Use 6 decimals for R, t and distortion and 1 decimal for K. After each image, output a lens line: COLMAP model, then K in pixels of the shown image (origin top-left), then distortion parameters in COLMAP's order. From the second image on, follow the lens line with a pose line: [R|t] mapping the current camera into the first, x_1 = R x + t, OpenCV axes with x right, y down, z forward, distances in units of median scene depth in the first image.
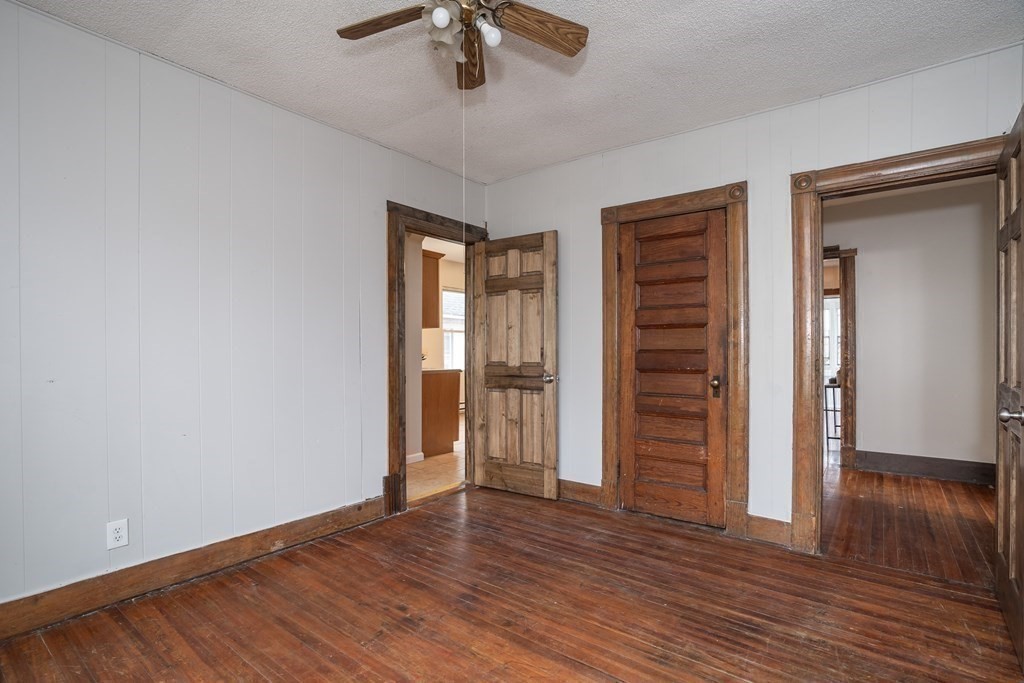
lens RADIAL K [[492.6, 0, 511.1], [0, 492.6, 342.6], [0, 0, 1]] dist [0.000108, 0.000056]
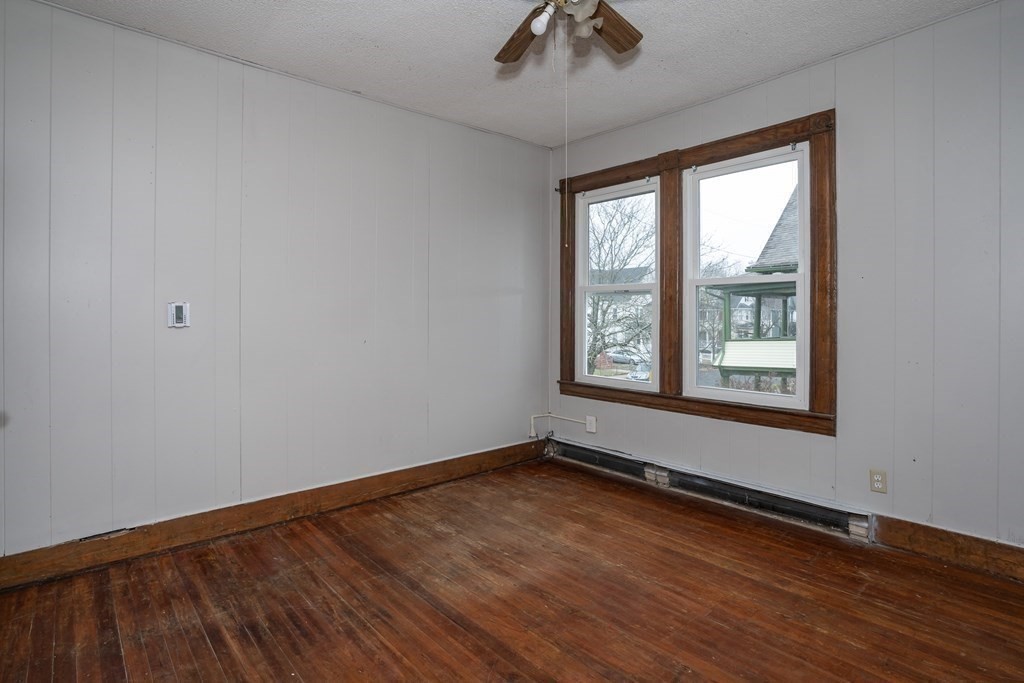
lens RADIAL K [[492.6, 0, 510.6], [0, 492.6, 335.8], [0, 0, 1]] dist [0.000108, 0.000056]
pose [[-0.984041, -0.007346, 0.177790, -0.145795], [-0.002468, 0.999615, 0.027639, 0.012396], [-0.177924, 0.026759, -0.983680, 1.859608]]
